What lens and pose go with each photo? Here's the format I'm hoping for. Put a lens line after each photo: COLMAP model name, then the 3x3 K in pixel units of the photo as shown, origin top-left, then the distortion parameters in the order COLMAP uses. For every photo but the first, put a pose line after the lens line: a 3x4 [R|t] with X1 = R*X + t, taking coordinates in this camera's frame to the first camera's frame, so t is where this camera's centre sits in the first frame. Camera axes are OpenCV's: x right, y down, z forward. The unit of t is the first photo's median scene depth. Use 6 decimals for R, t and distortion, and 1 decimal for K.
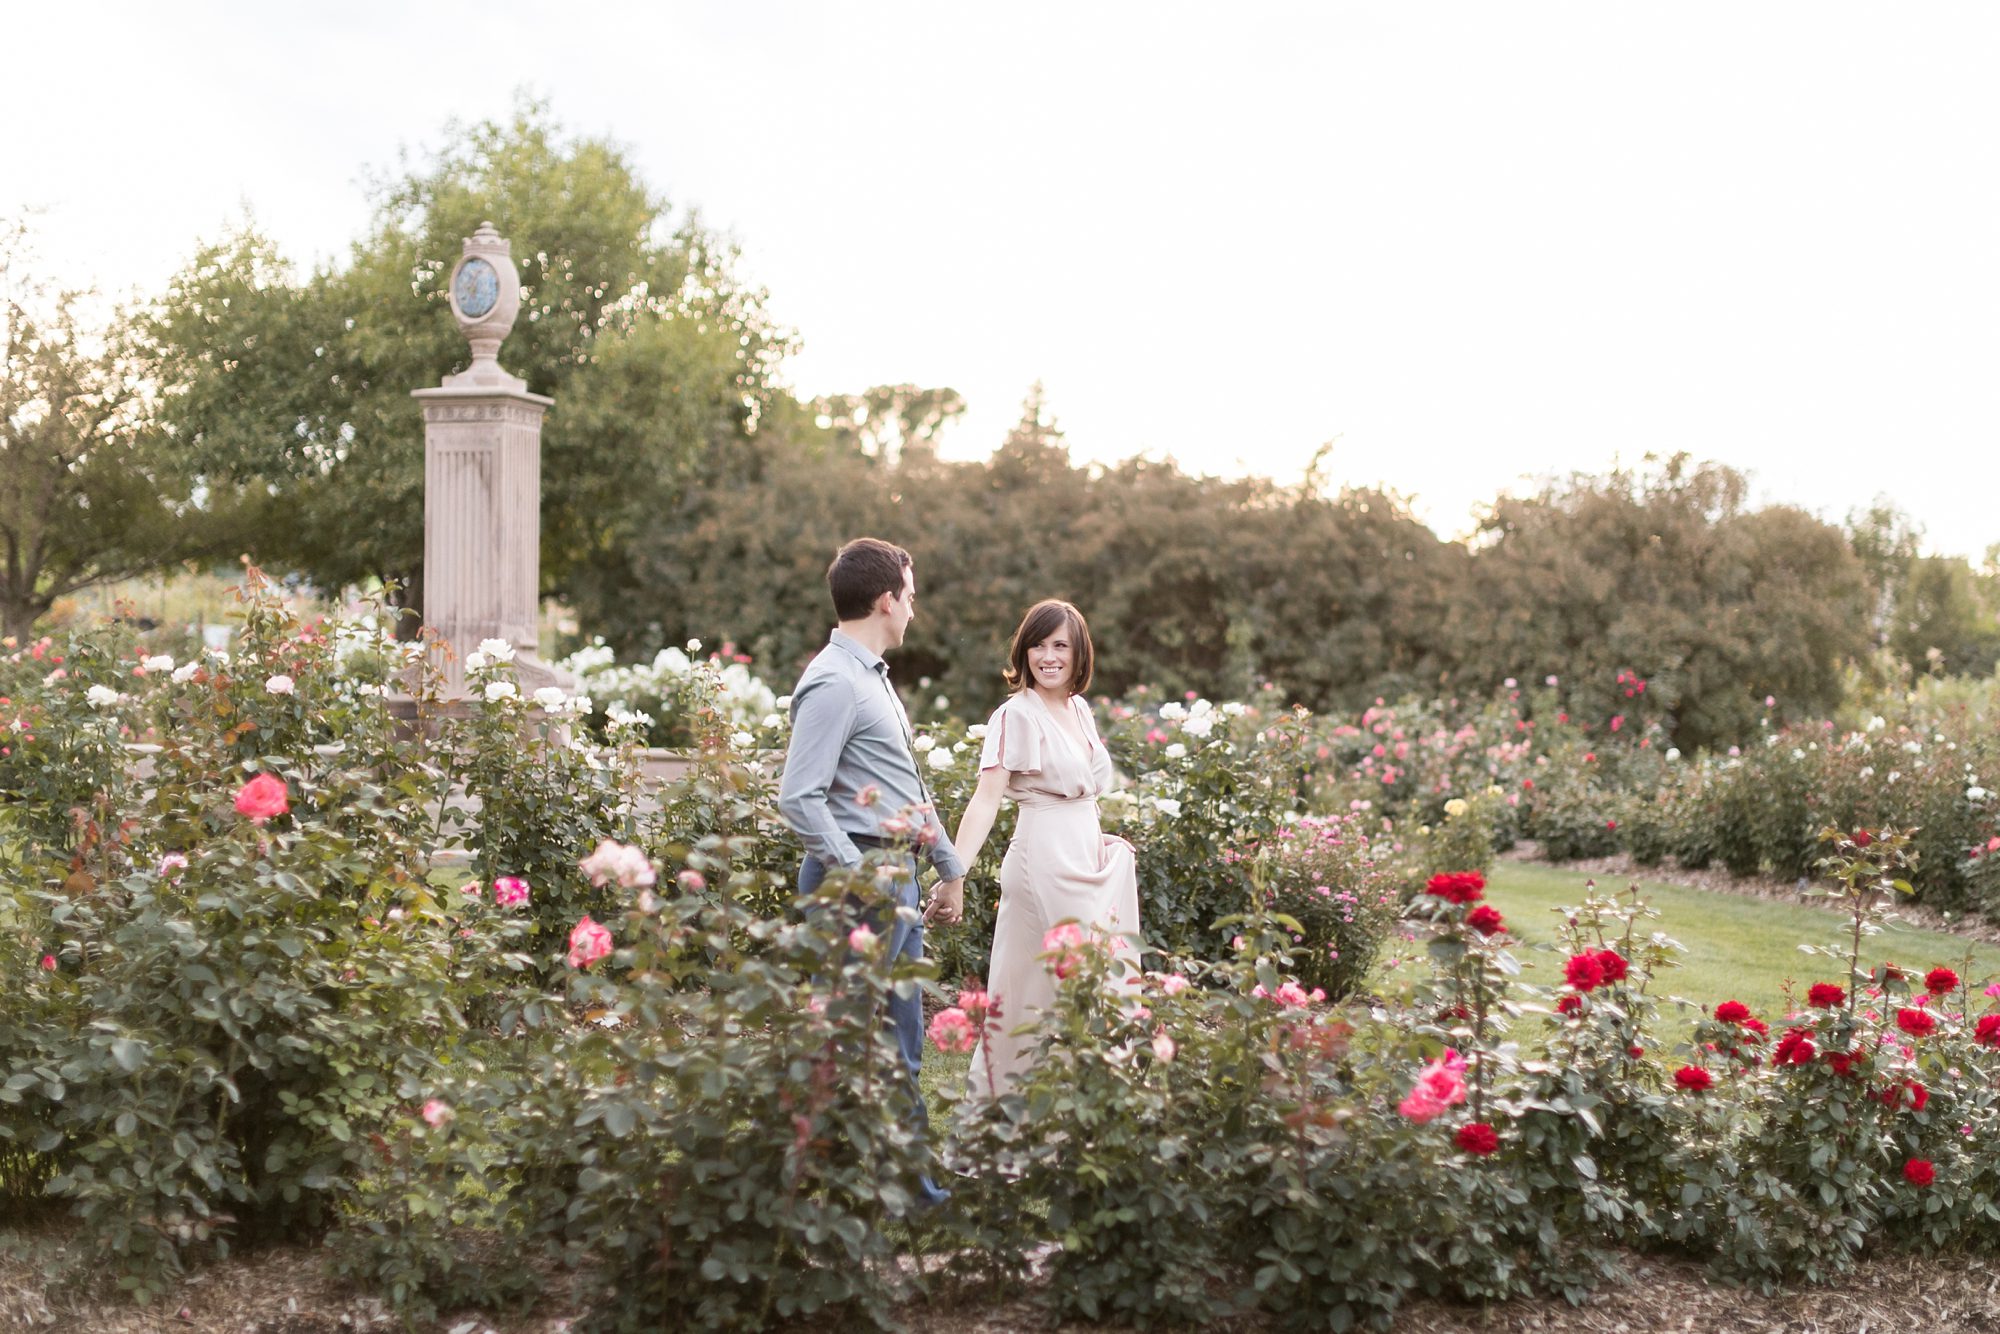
lens RADIAL K [[3027.8, 0, 986.3], [0, 3027.8, 656.9], [0, 0, 1]] dist [-0.071473, 0.000000]
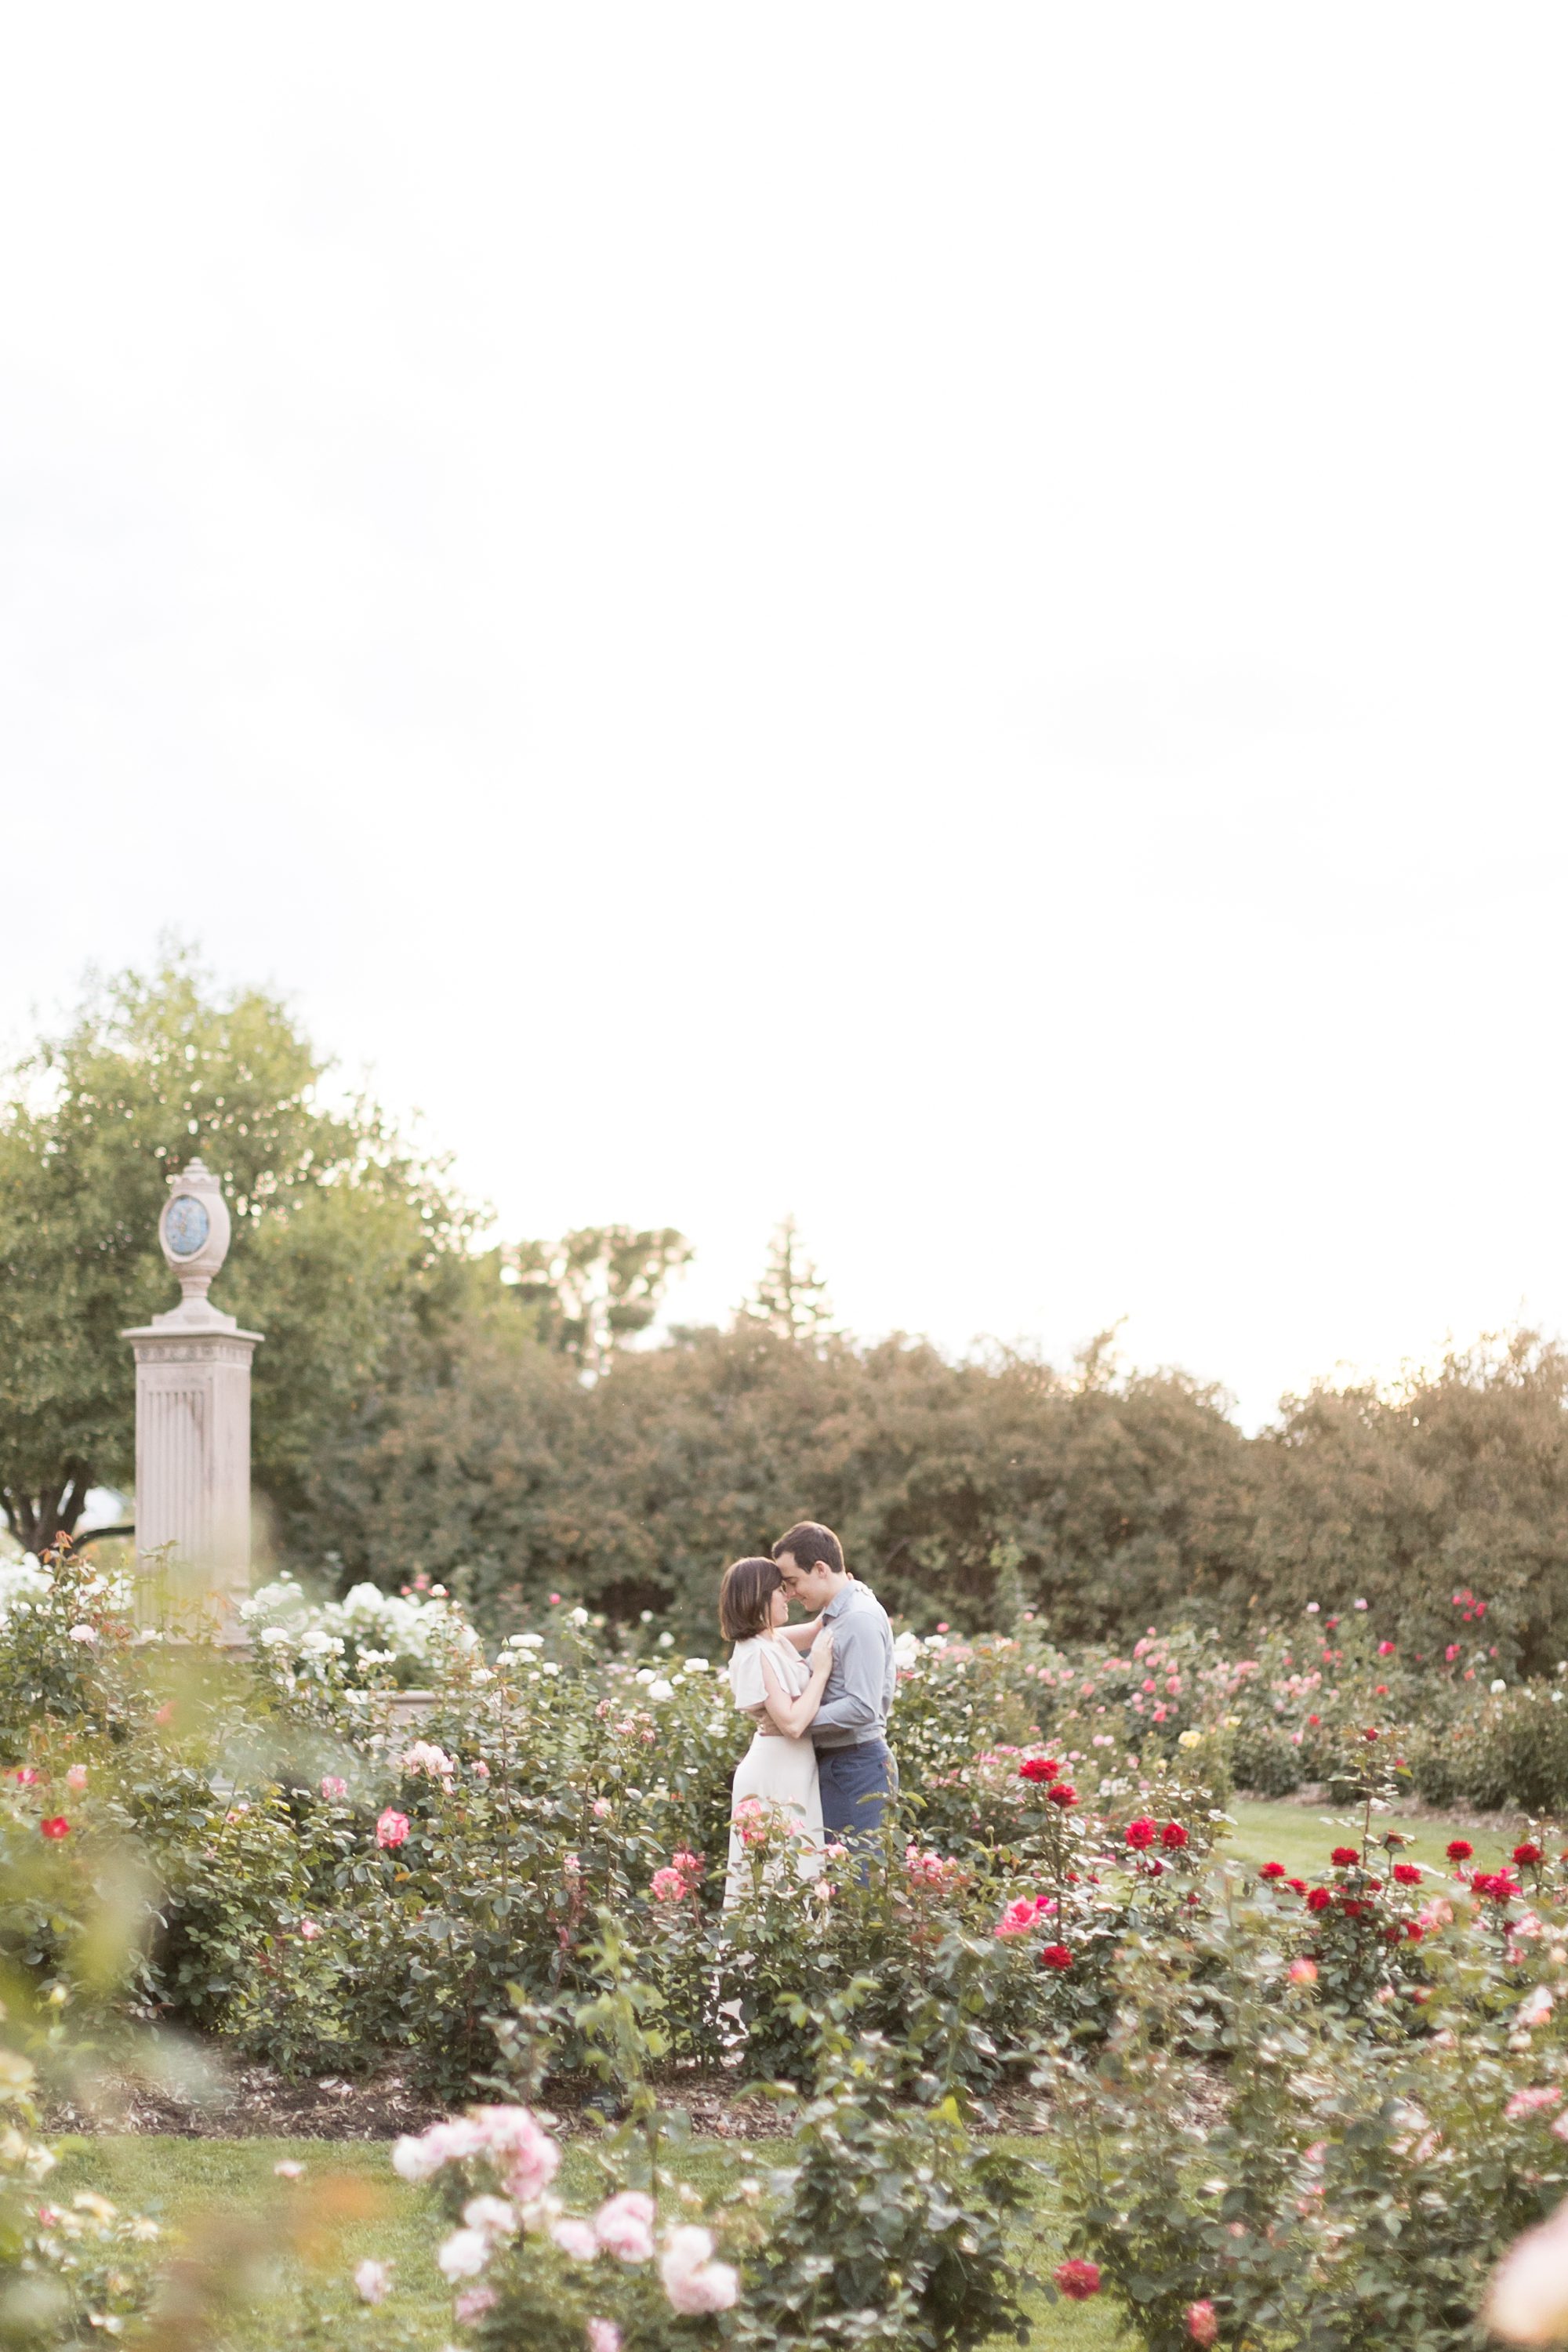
lens RADIAL K [[4036.6, 0, 630.2], [0, 4036.6, 1227.5], [0, 0, 1]] dist [-0.005615, 0.000000]
pose [[0.999587, -0.017257, -0.022994, 0.003588], [0.015202, 0.996116, -0.086726, -0.002357], [0.024402, 0.086341, 0.995967, -0.160675]]
